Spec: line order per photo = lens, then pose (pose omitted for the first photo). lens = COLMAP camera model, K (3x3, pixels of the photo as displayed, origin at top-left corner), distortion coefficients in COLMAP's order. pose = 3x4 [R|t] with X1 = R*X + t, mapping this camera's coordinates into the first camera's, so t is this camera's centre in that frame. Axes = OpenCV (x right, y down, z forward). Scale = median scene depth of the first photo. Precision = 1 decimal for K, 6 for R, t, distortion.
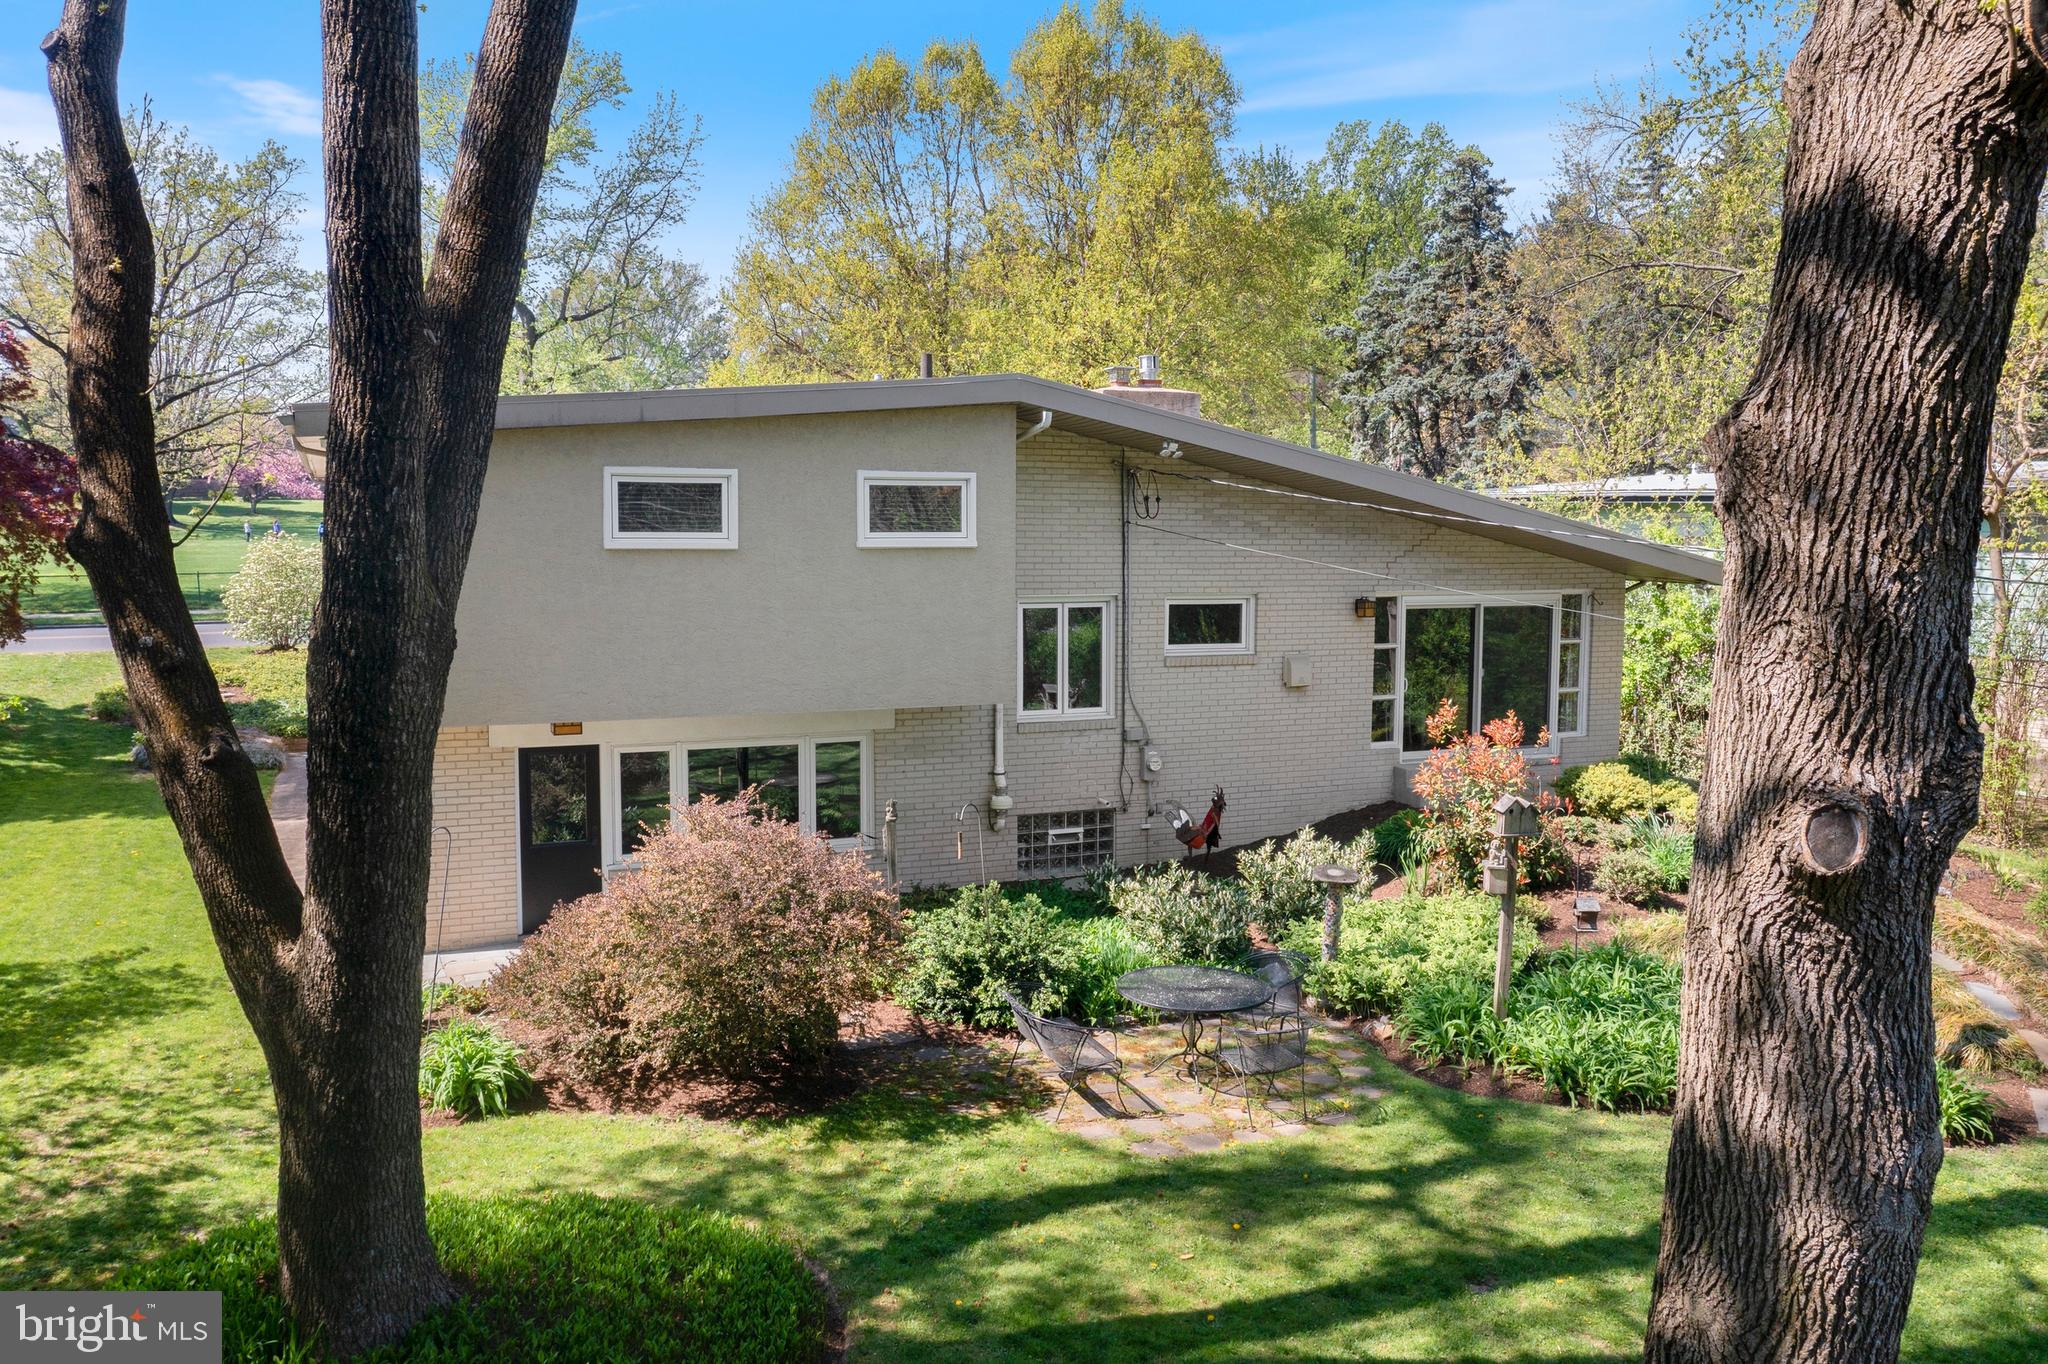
lens RADIAL K [[1619.2, 0, 1024.0], [0, 1619.2, 682.0], [0, 0, 1]] dist [-0.010289, 0.008199]
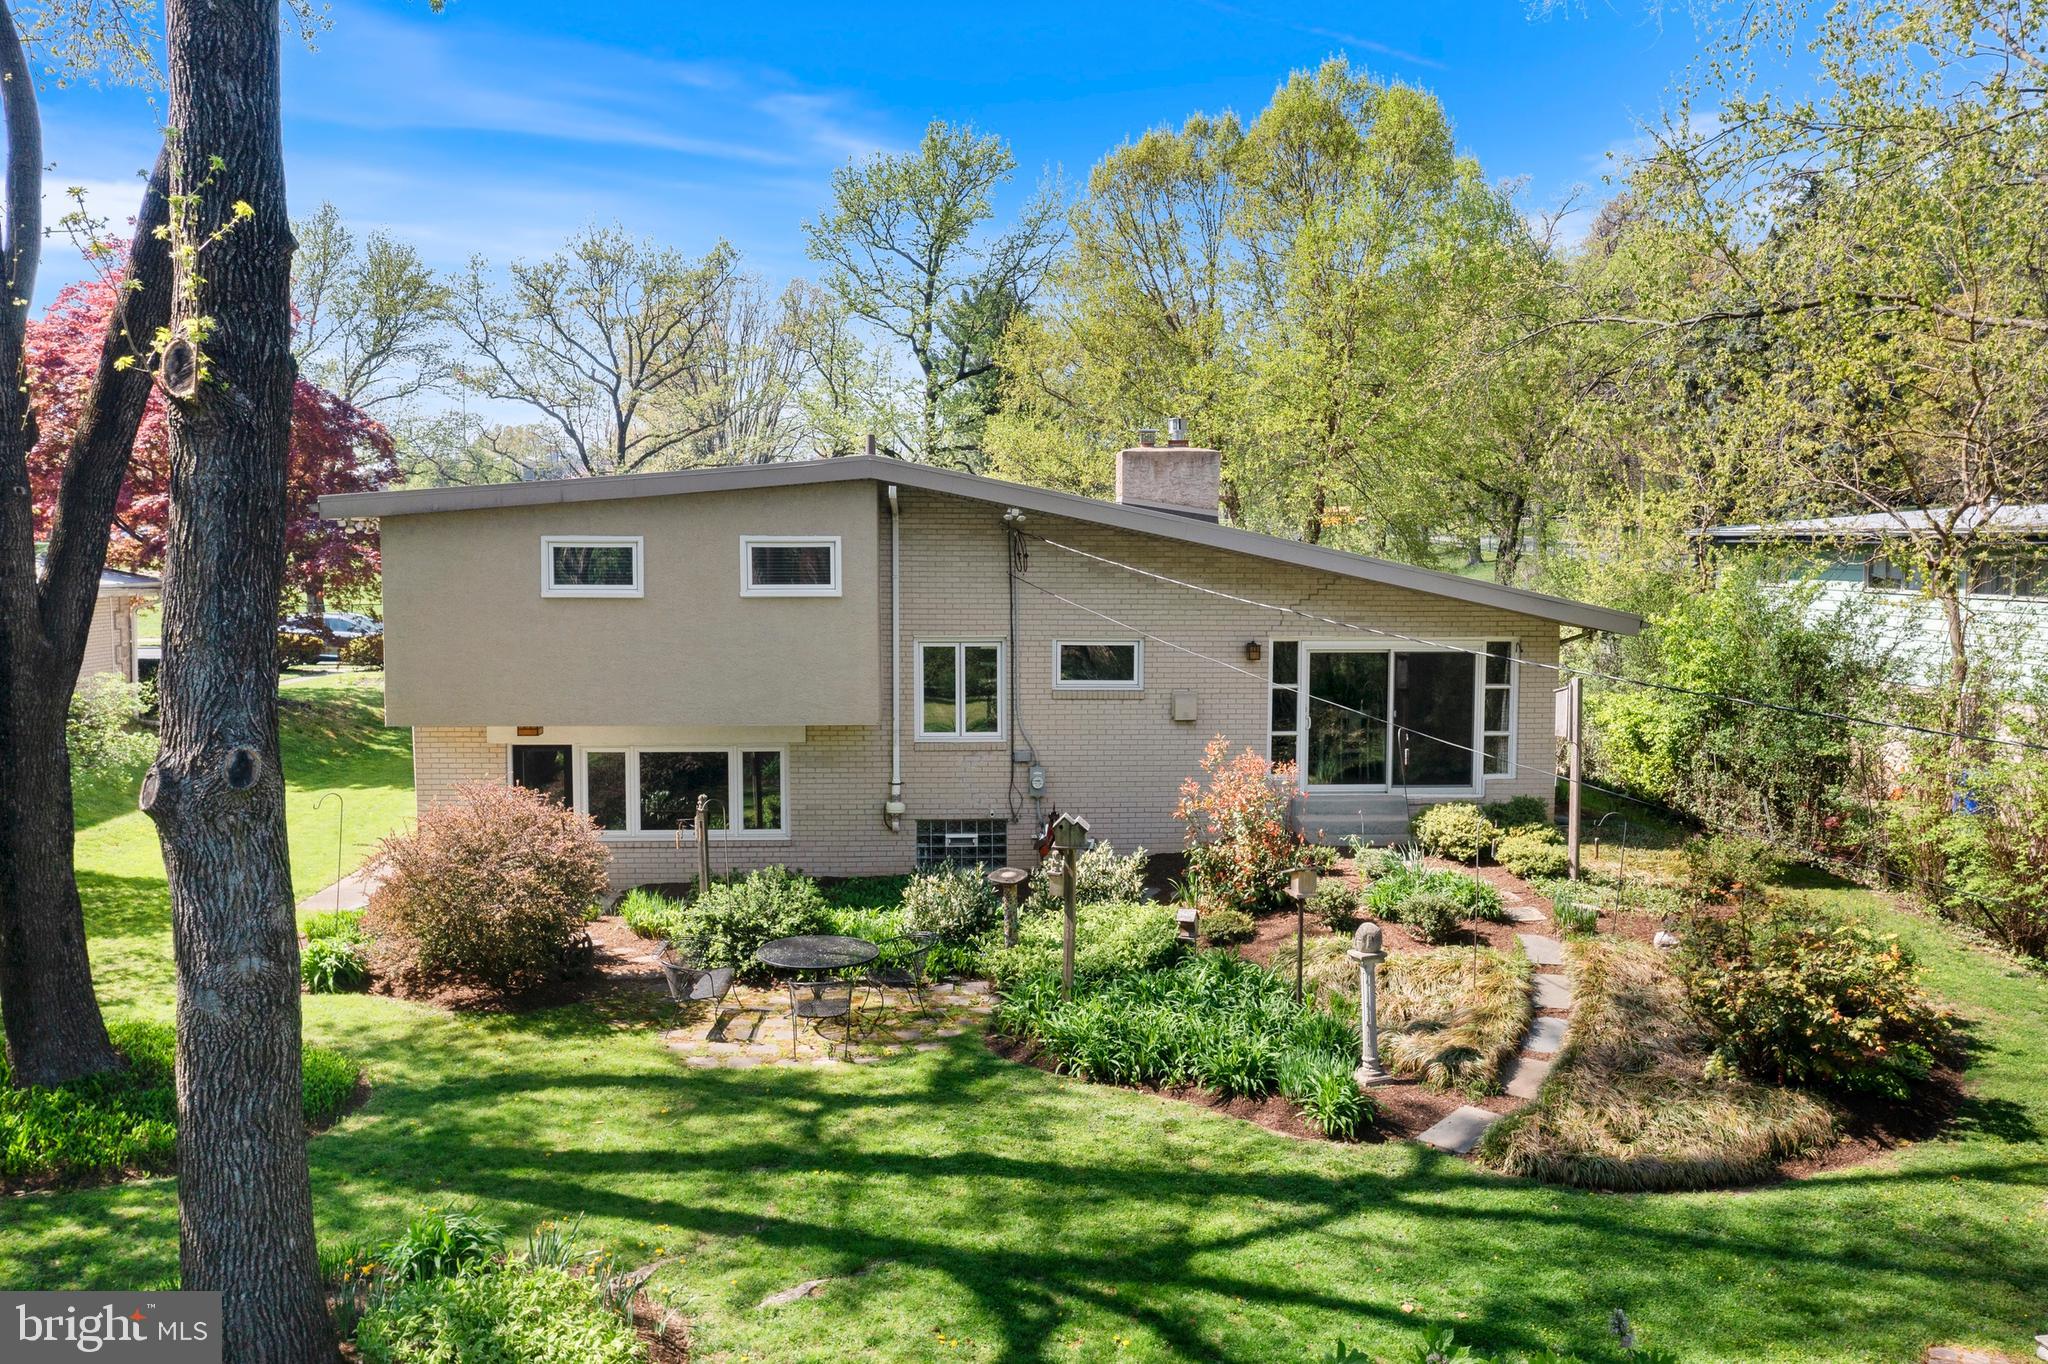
lens RADIAL K [[1624.6, 0, 1024.0], [0, 1624.6, 682.0], [0, 0, 1]] dist [-0.011265, -0.003476]
pose [[0.936462, 0.025969, -0.349807, 0.512127], [-0.031286, 0.999465, -0.009558, -0.010697], [0.349372, 0.019895, 0.936773, -0.100655]]
